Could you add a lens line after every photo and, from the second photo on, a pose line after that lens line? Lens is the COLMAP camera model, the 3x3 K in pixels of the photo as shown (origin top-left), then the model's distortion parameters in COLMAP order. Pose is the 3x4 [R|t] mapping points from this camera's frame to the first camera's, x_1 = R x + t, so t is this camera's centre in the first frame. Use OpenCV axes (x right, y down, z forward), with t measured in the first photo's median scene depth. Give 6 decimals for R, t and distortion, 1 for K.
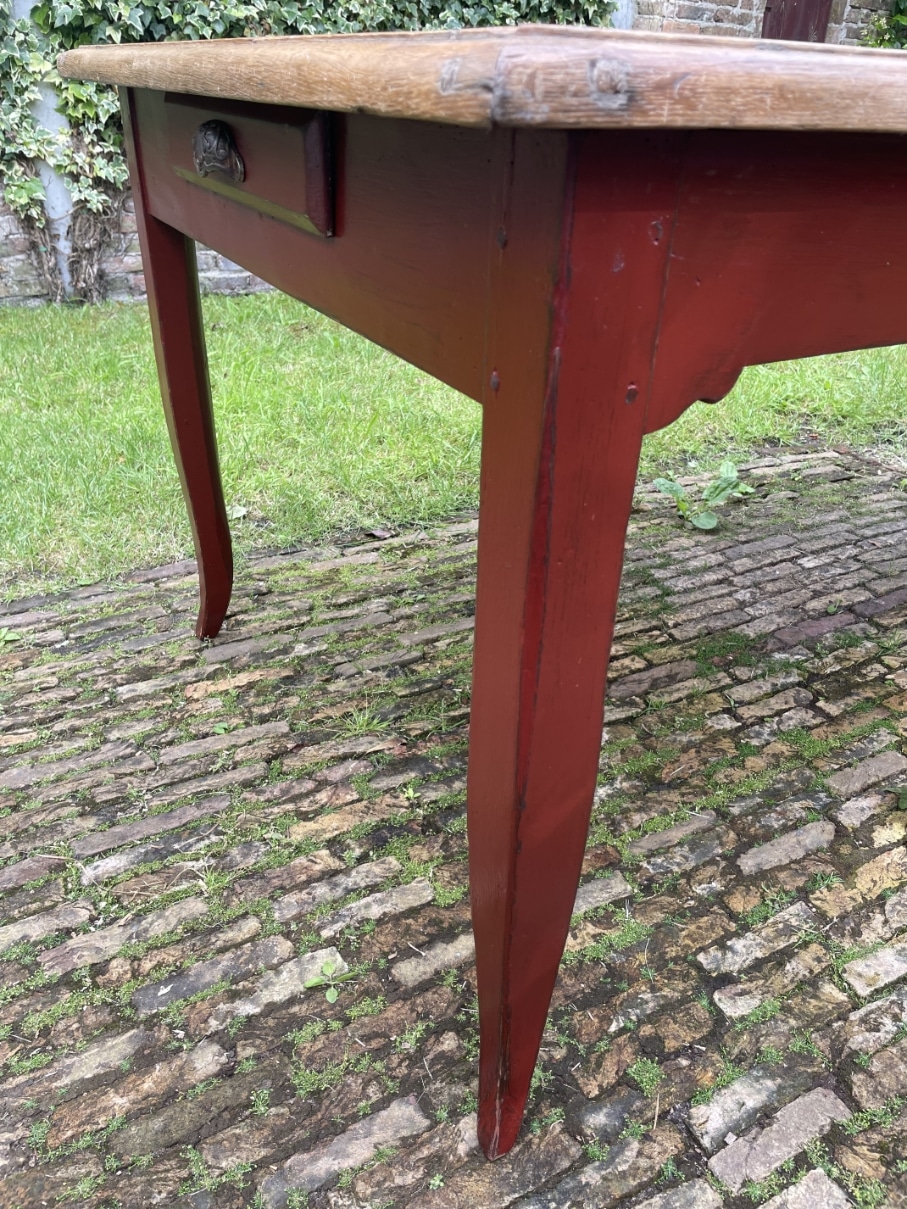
lens RADIAL K [[924.4, 0, 460.8], [0, 924.4, 604.2], [0, 0, 1]] dist [0.091361, -0.130417]
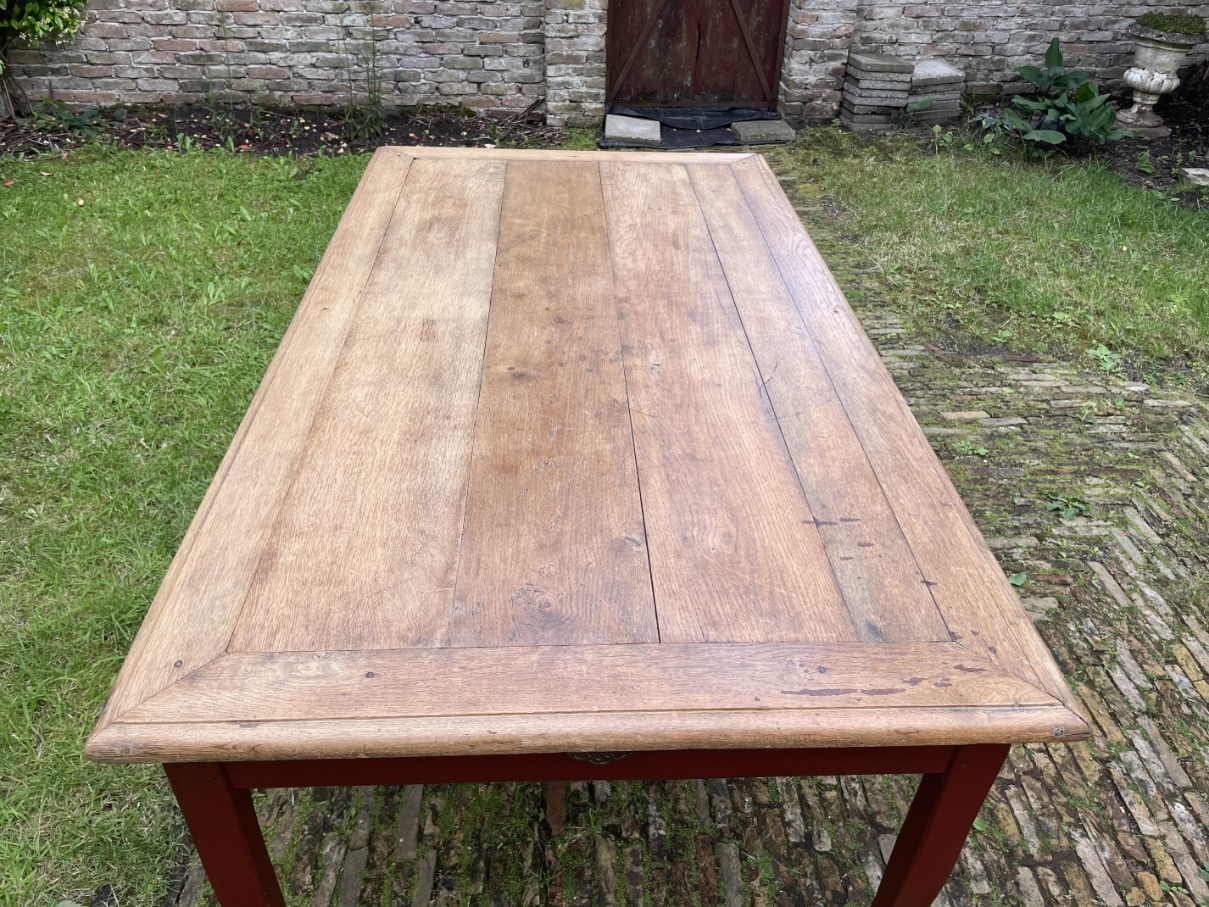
lens RADIAL K [[924.4, 0, 614.6], [0, 924.4, 448.6], [0, 0, 1]] dist [0.091361, -0.130417]
pose [[0.436032, -0.539940, 0.719959, -0.647625], [0.426254, 0.828495, 0.363184, -0.863672], [-0.792580, 0.148526, 0.591402, 0.091941]]
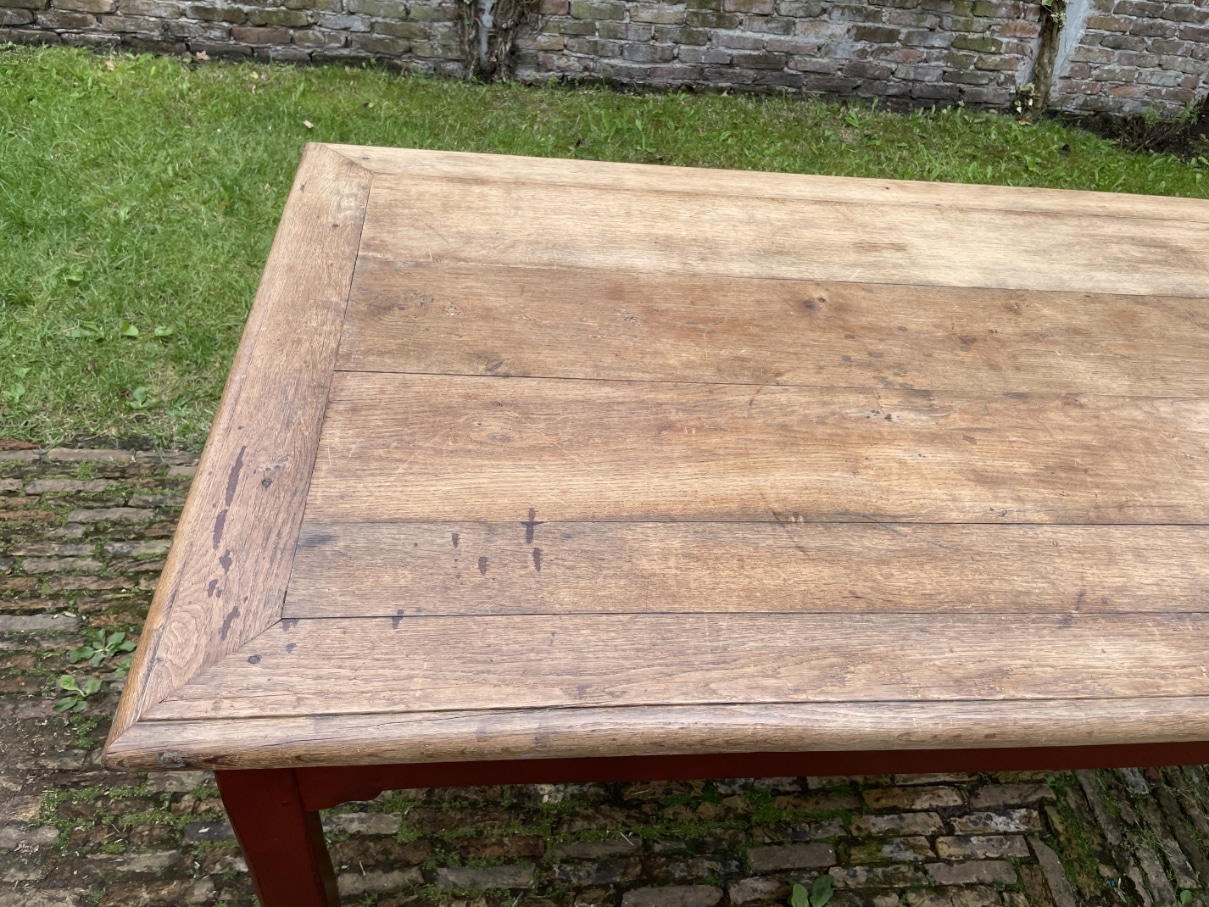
lens RADIAL K [[924.4, 0, 605.8], [0, 924.4, 439.9], [0, 0, 1]] dist [0.091361, -0.130417]
pose [[0.915445, 0.311743, -0.254511, 0.386864], [-0.260584, 0.941106, 0.215445, -0.559070], [0.306685, -0.130907, 0.942766, -0.139104]]
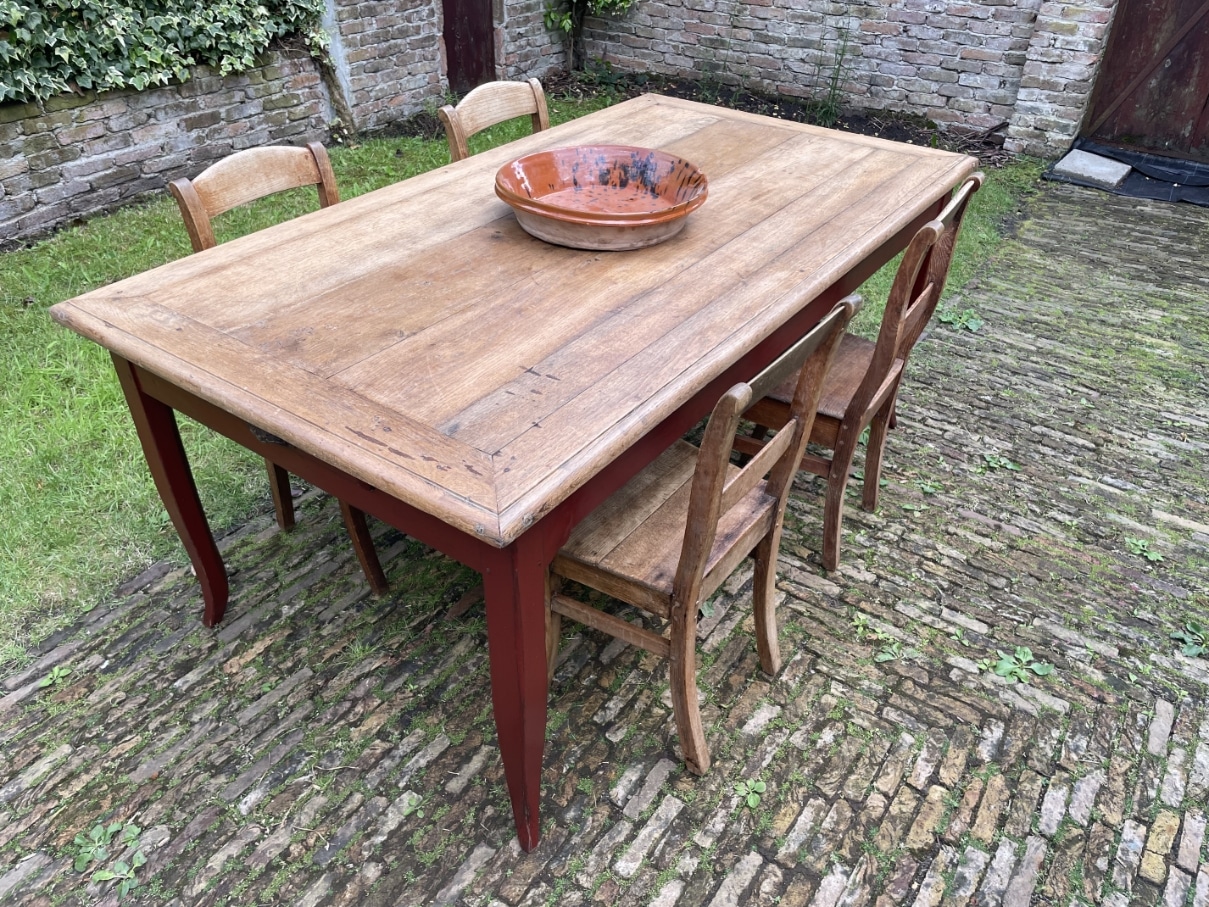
lens RADIAL K [[924.4, 0, 615.3], [0, 924.4, 445.2], [0, 0, 1]] dist [0.091361, -0.130417]
pose [[0.899523, -0.264968, 0.347346, -0.192159], [0.227278, 0.962838, 0.145905, -0.373996], [-0.373098, -0.052301, 0.926317, -0.657874]]
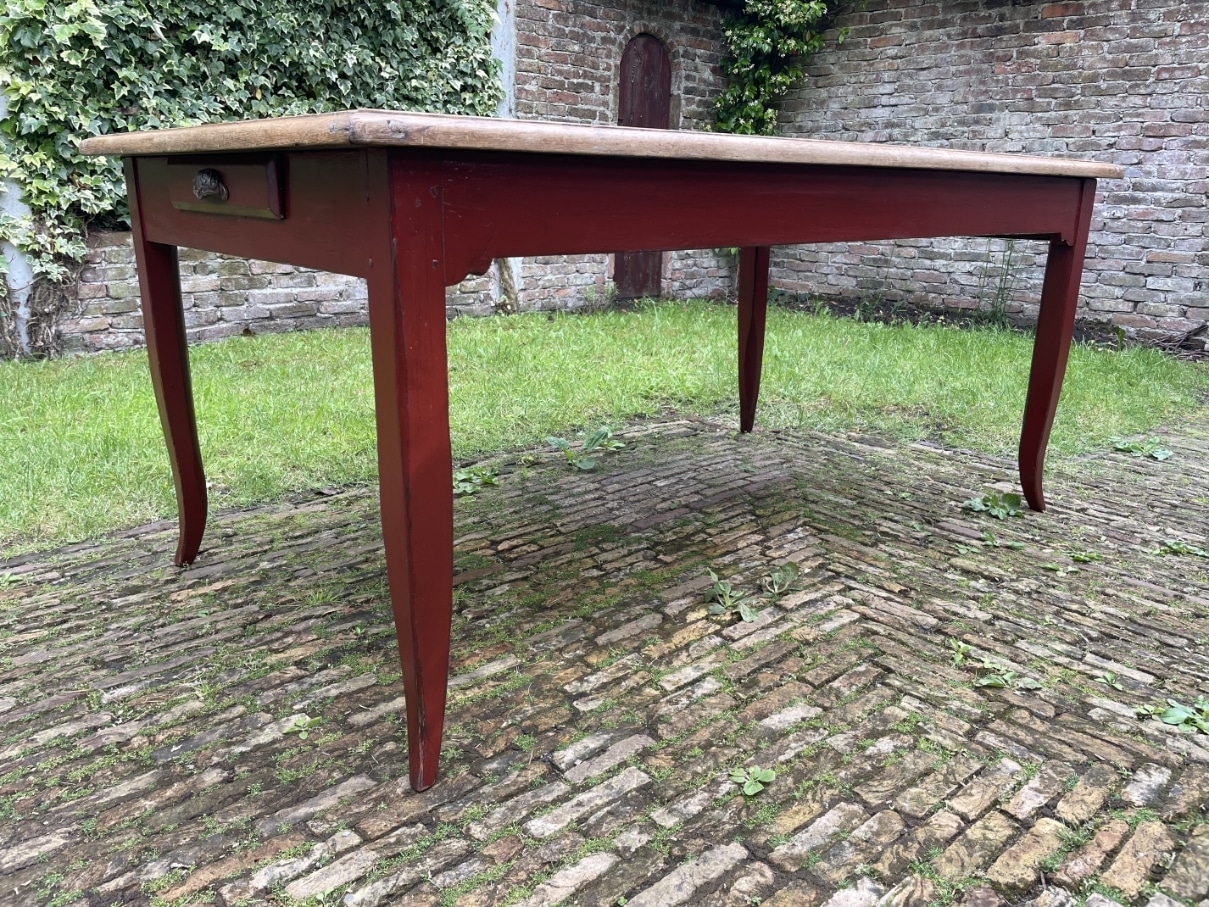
lens RADIAL K [[924.4, 0, 592.7], [0, 924.4, 431.4], [0, 0, 1]] dist [0.091361, -0.130417]
pose [[0.978214, -0.073673, 0.194085, 0.037749], [0.119124, 0.964877, -0.234140, 0.285187], [-0.170018, 0.252159, 0.952633, -0.417789]]
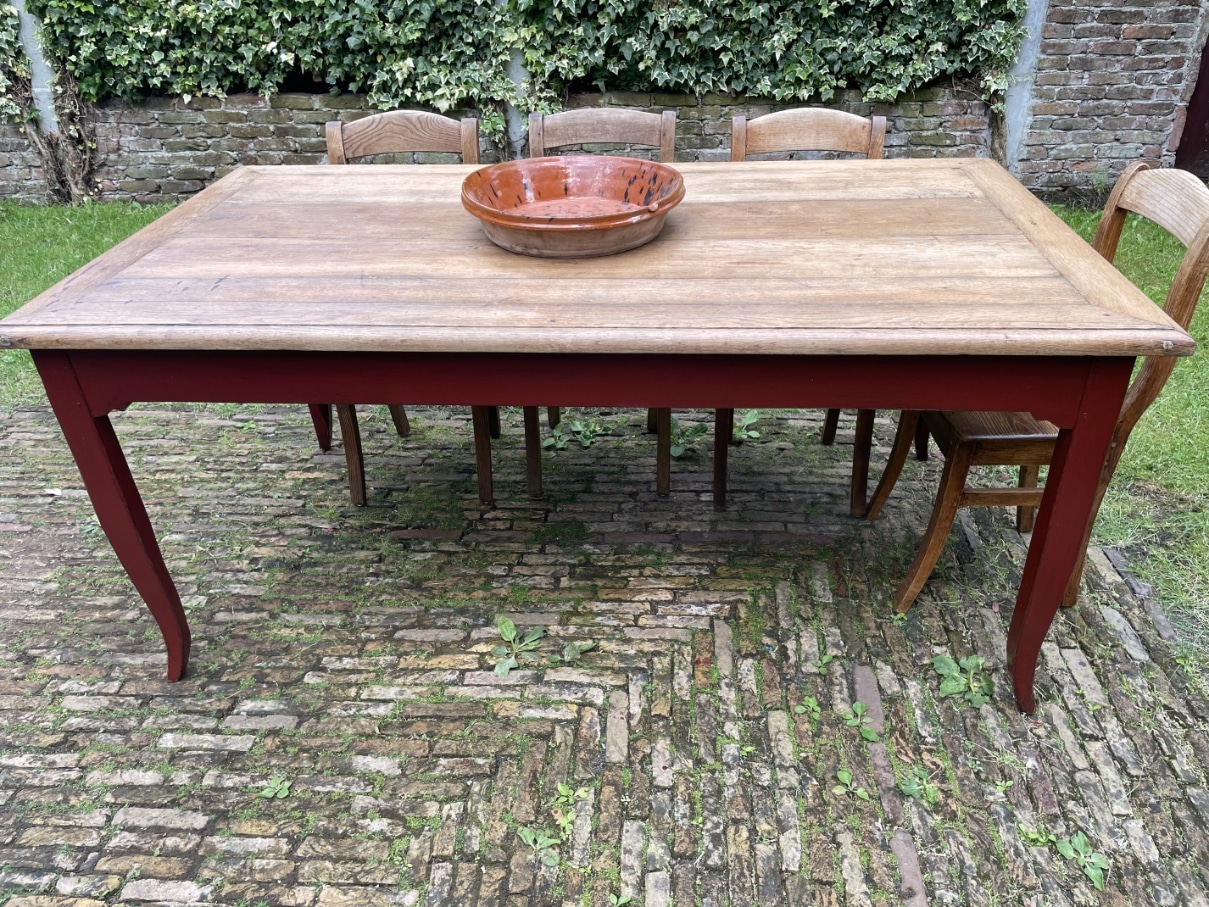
lens RADIAL K [[924.4, 0, 607.0], [0, 924.4, 444.3], [0, 0, 1]] dist [0.091361, -0.130417]
pose [[0.837426, 0.225684, -0.497779, 1.408863], [-0.213336, 0.973492, 0.082463, -0.310934], [0.503195, 0.037138, 0.863375, -0.381741]]
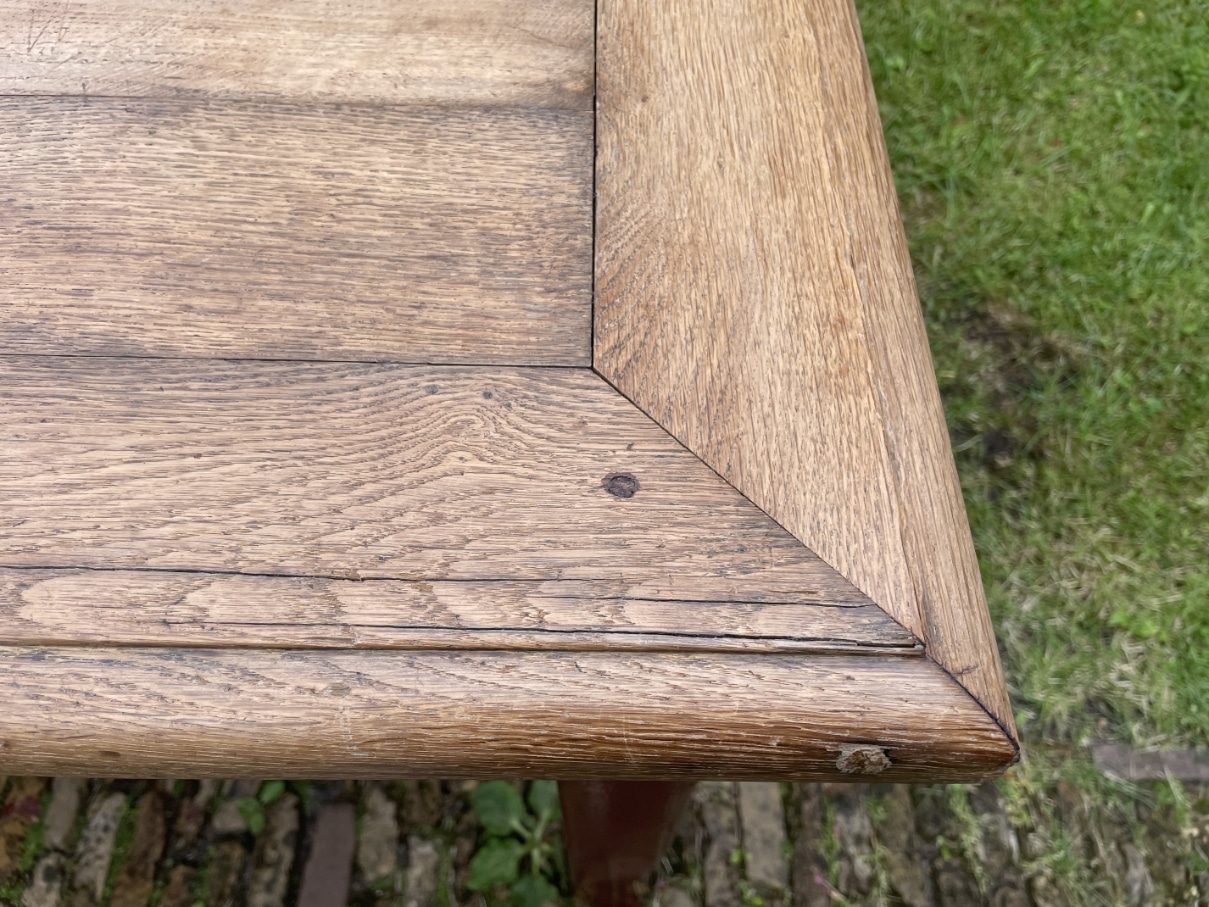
lens RADIAL K [[924.4, 0, 627.4], [0, 924.4, 438.9], [0, 0, 1]] dist [0.091361, -0.130417]
pose [[0.874374, 0.401905, -0.271922, 1.373675], [-0.232516, 0.838861, 0.492188, -0.632126], [0.425918, -0.367130, 0.826928, 0.817875]]
